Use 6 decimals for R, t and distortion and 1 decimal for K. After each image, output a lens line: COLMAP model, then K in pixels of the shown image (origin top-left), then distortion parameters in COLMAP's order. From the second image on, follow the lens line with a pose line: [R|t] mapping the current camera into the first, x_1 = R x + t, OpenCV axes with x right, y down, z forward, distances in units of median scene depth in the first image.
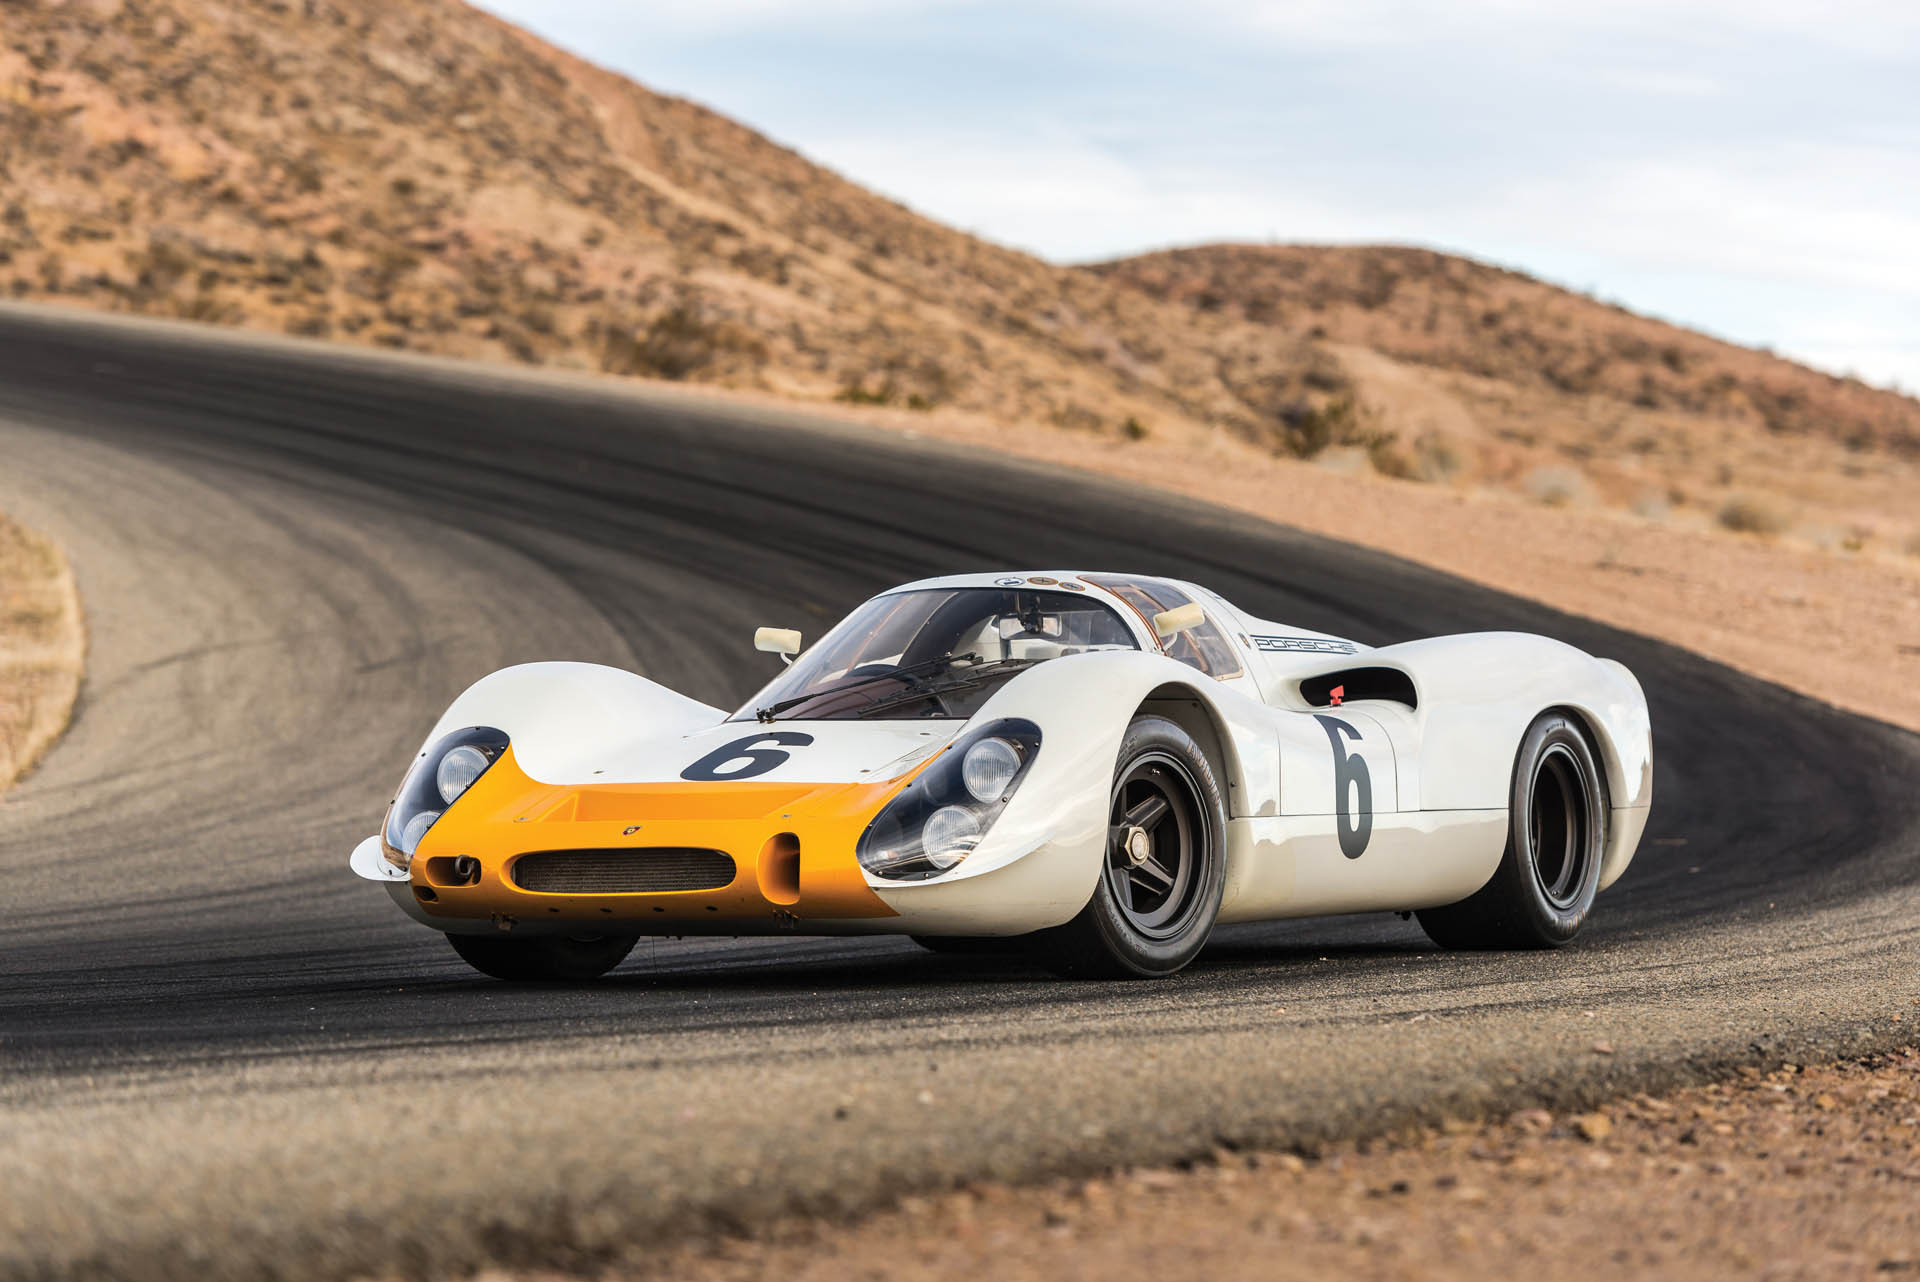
lens RADIAL K [[8015.4, 0, 959.8], [0, 8015.4, 643.0], [0, 0, 1]] dist [0.377658, 0.000000]
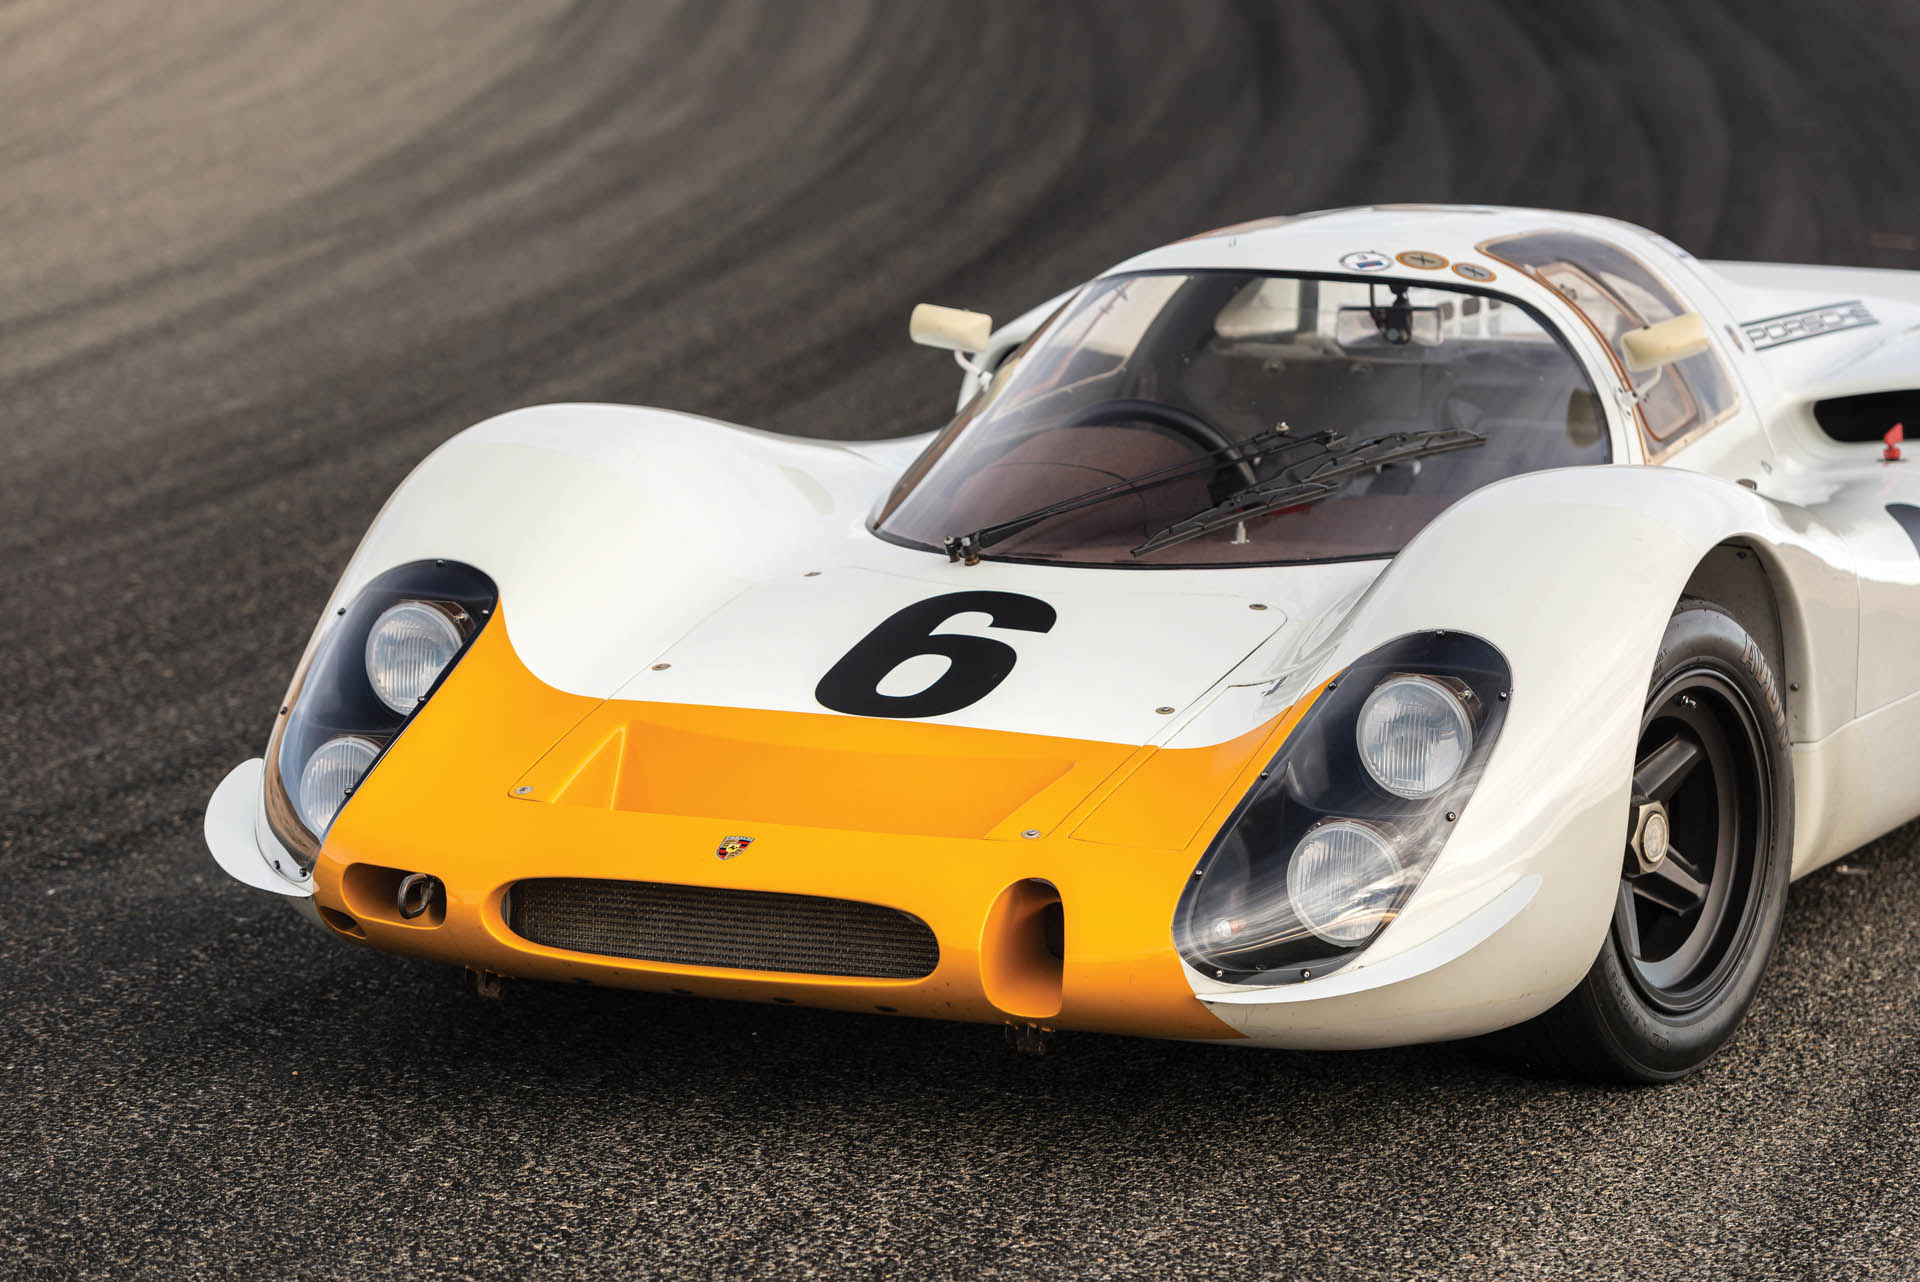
lens RADIAL K [[6648.8, 0, 960.2], [0, 6648.8, 639.7], [0, 0, 1]] dist [-0.113843, 0.000000]
pose [[0.999487, 0.019756, 0.025223, -0.036461], [-0.023244, 0.988939, 0.146488, -0.052948], [-0.022050, -0.146999, 0.988891, 0.557011]]
